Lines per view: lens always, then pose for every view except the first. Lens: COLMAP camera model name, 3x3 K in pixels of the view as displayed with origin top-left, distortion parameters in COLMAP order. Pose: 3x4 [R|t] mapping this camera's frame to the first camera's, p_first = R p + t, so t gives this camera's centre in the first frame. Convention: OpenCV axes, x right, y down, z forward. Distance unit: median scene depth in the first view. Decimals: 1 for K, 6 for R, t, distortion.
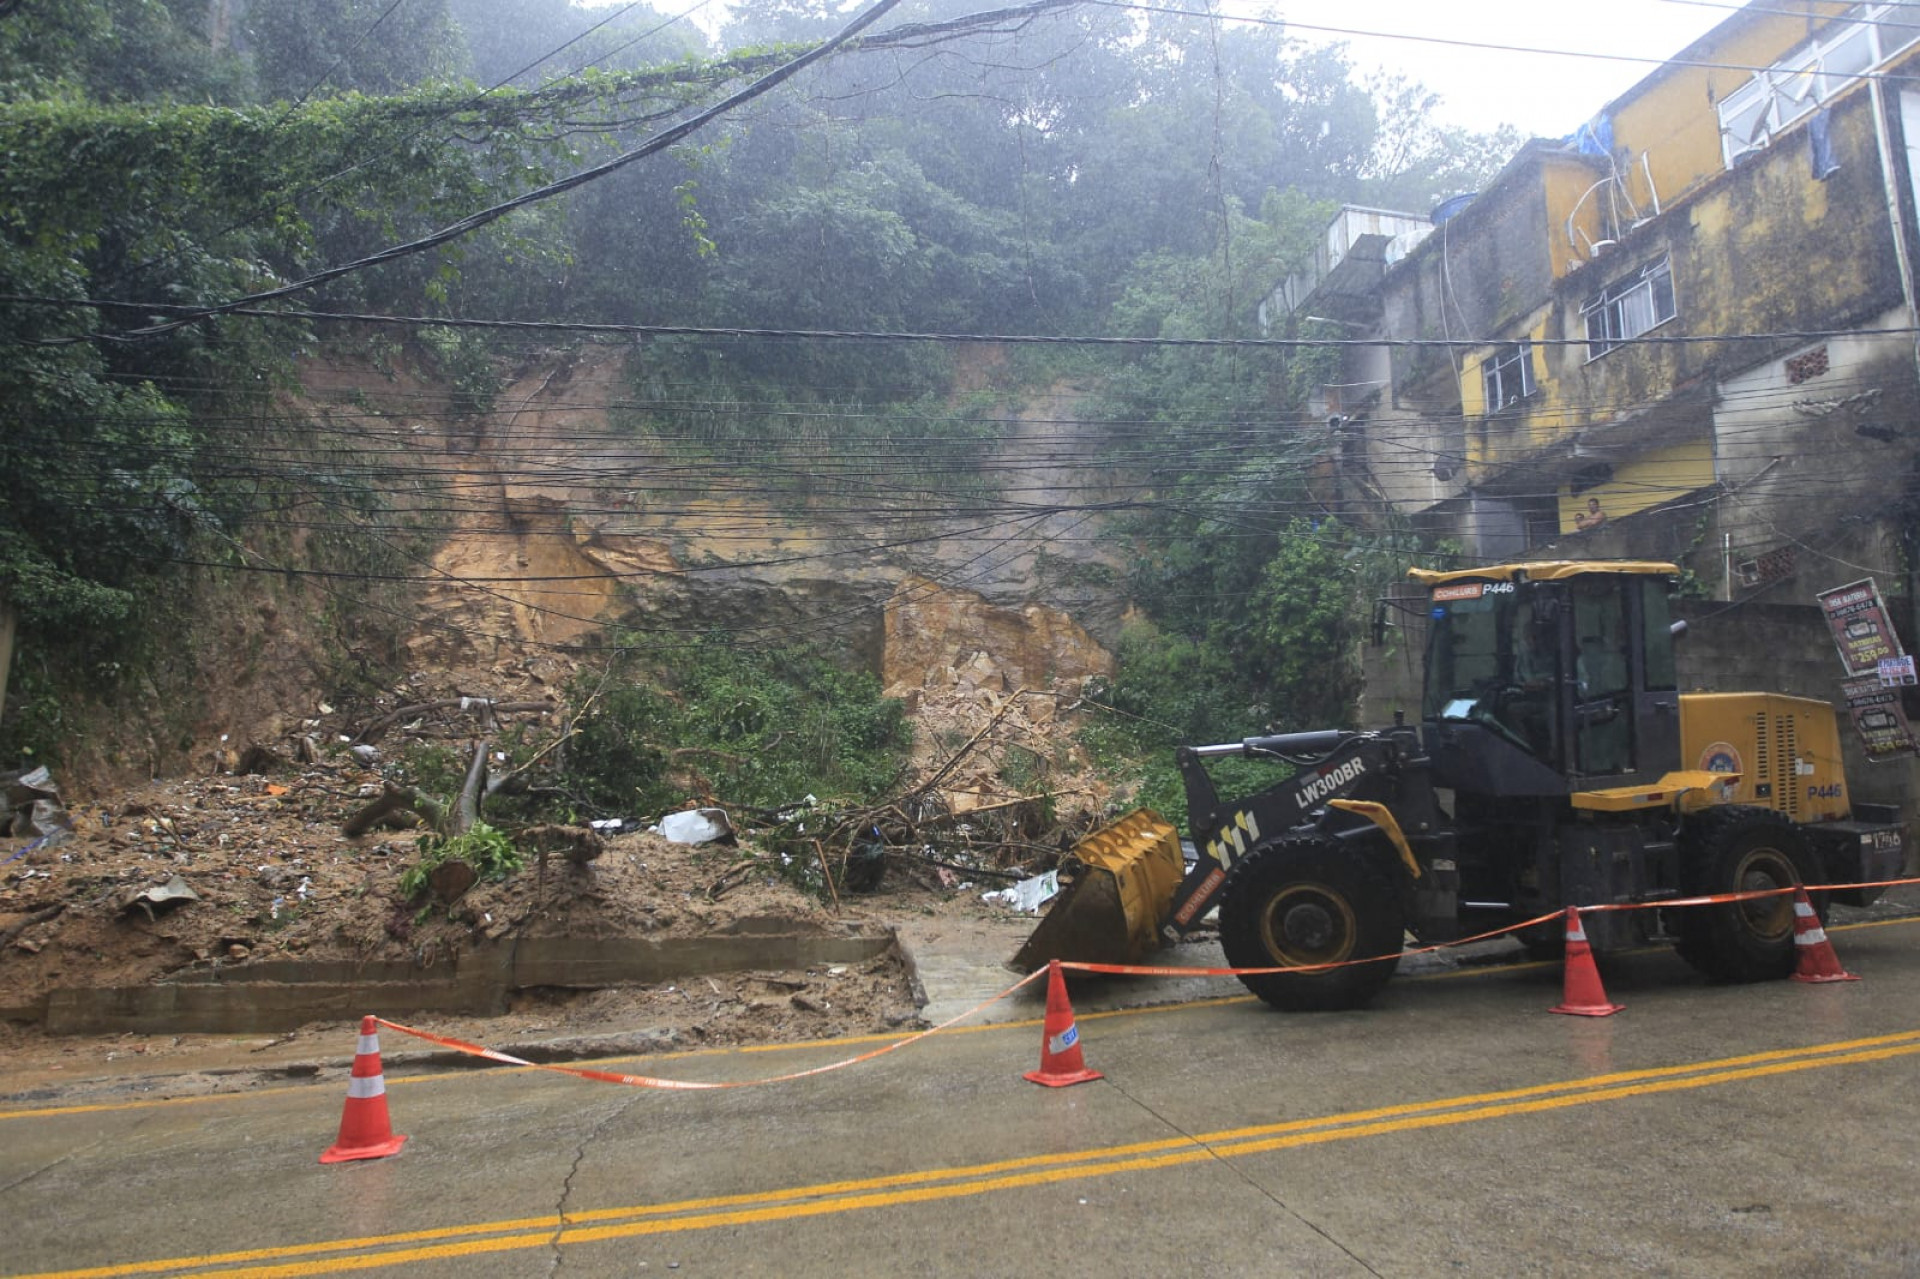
lens RADIAL K [[1128.3, 0, 970.4], [0, 1128.3, 642.9], [0, 0, 1]] dist [-0.062299, 0.031442]
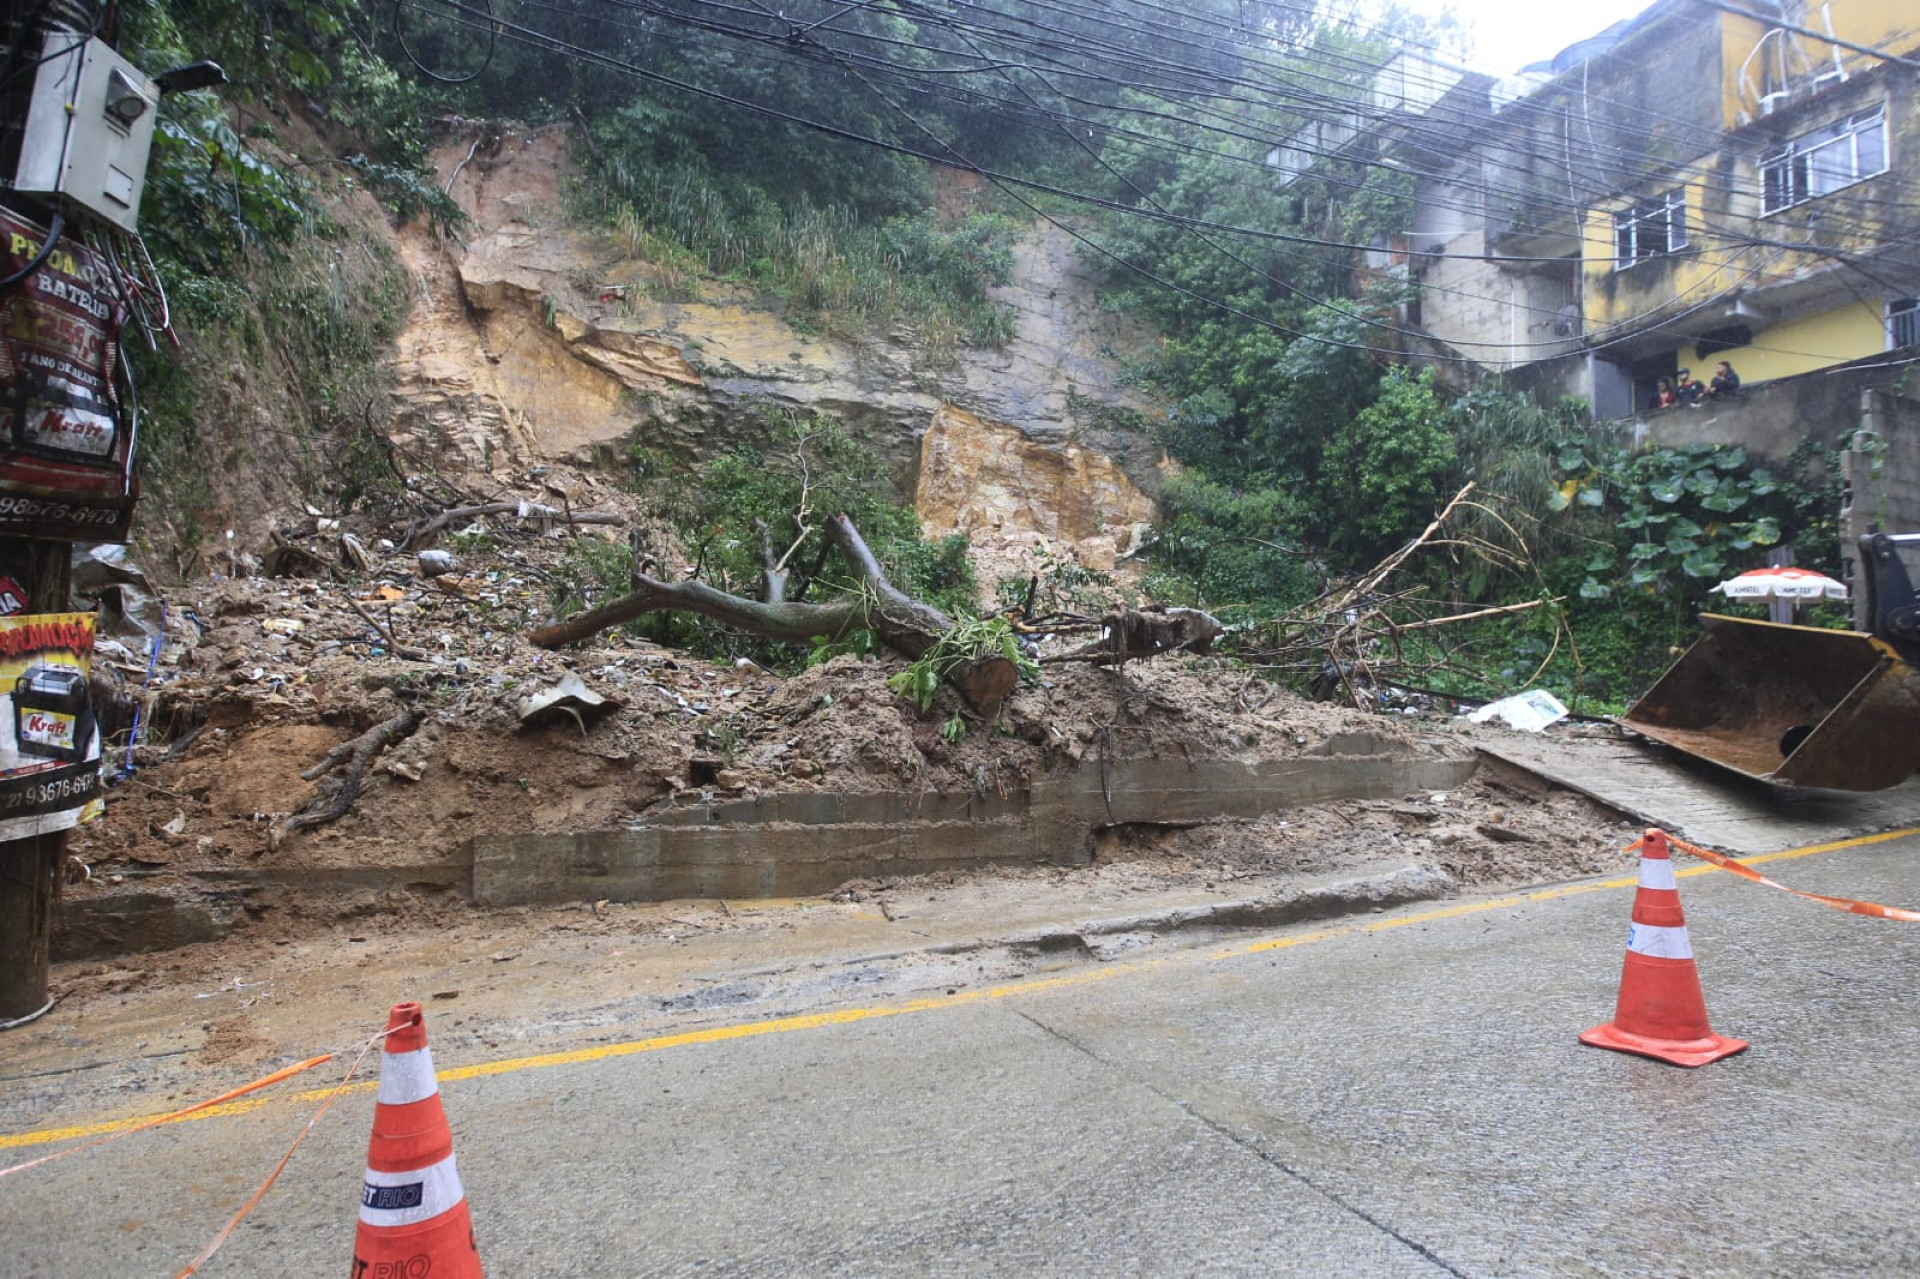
lens RADIAL K [[1123.2, 0, 969.8], [0, 1123.2, 638.2], [0, 0, 1]] dist [-0.067792, 0.037188]
pose [[0.978597, 0.025494, 0.204203, -0.306304], [-0.045887, 0.994346, 0.095760, 0.056876], [-0.200607, -0.103081, 0.974234, 0.147054]]
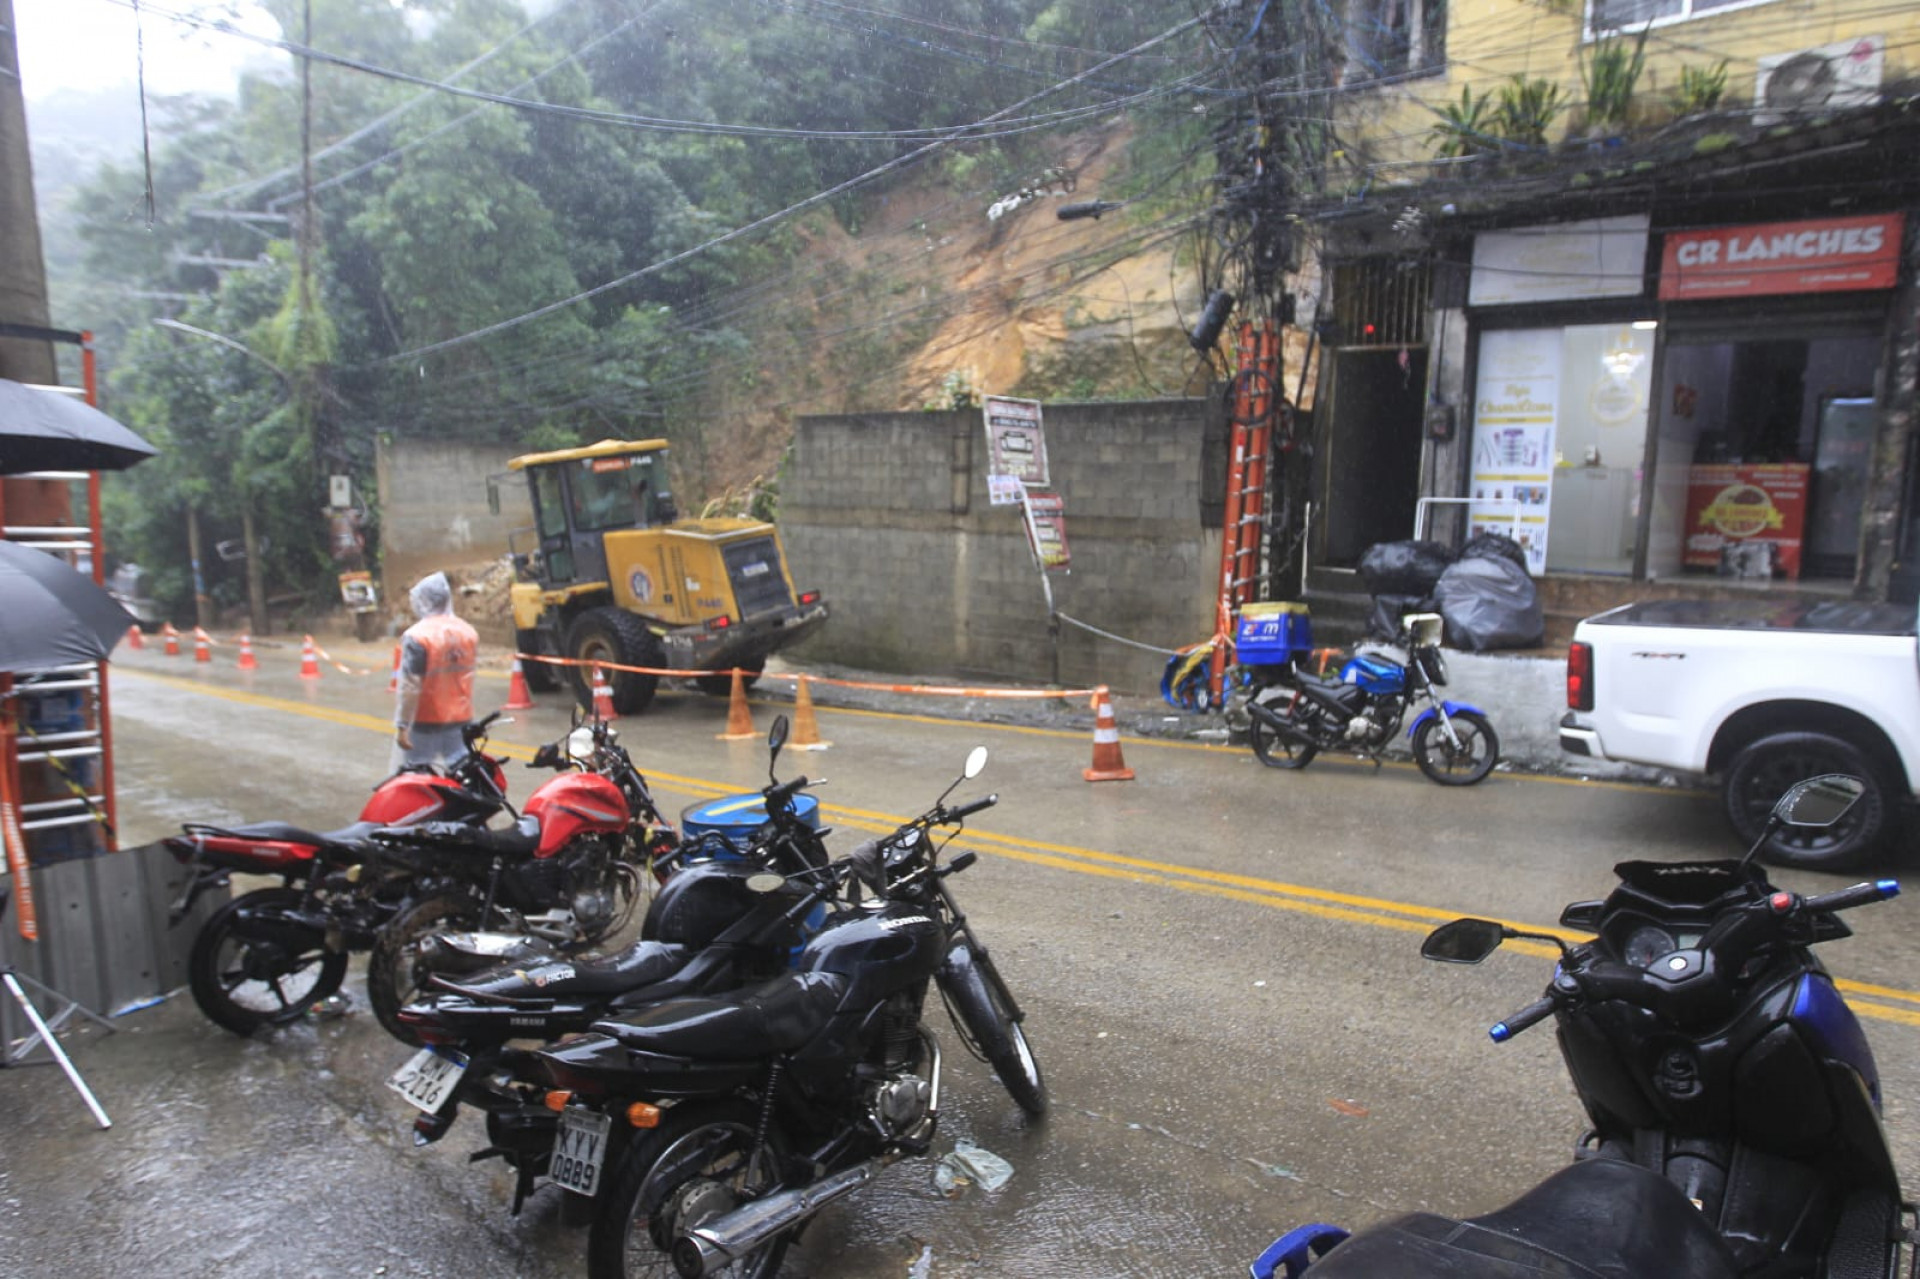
lens RADIAL K [[1122.3, 0, 963.5], [0, 1122.3, 642.5], [0, 0, 1]] dist [-0.063286, 0.028222]
pose [[0.610175, 0.111168, -0.784428, 0.906551], [0.118285, 0.966227, 0.228941, -0.043006], [0.783387, -0.232480, 0.576418, 0.190991]]
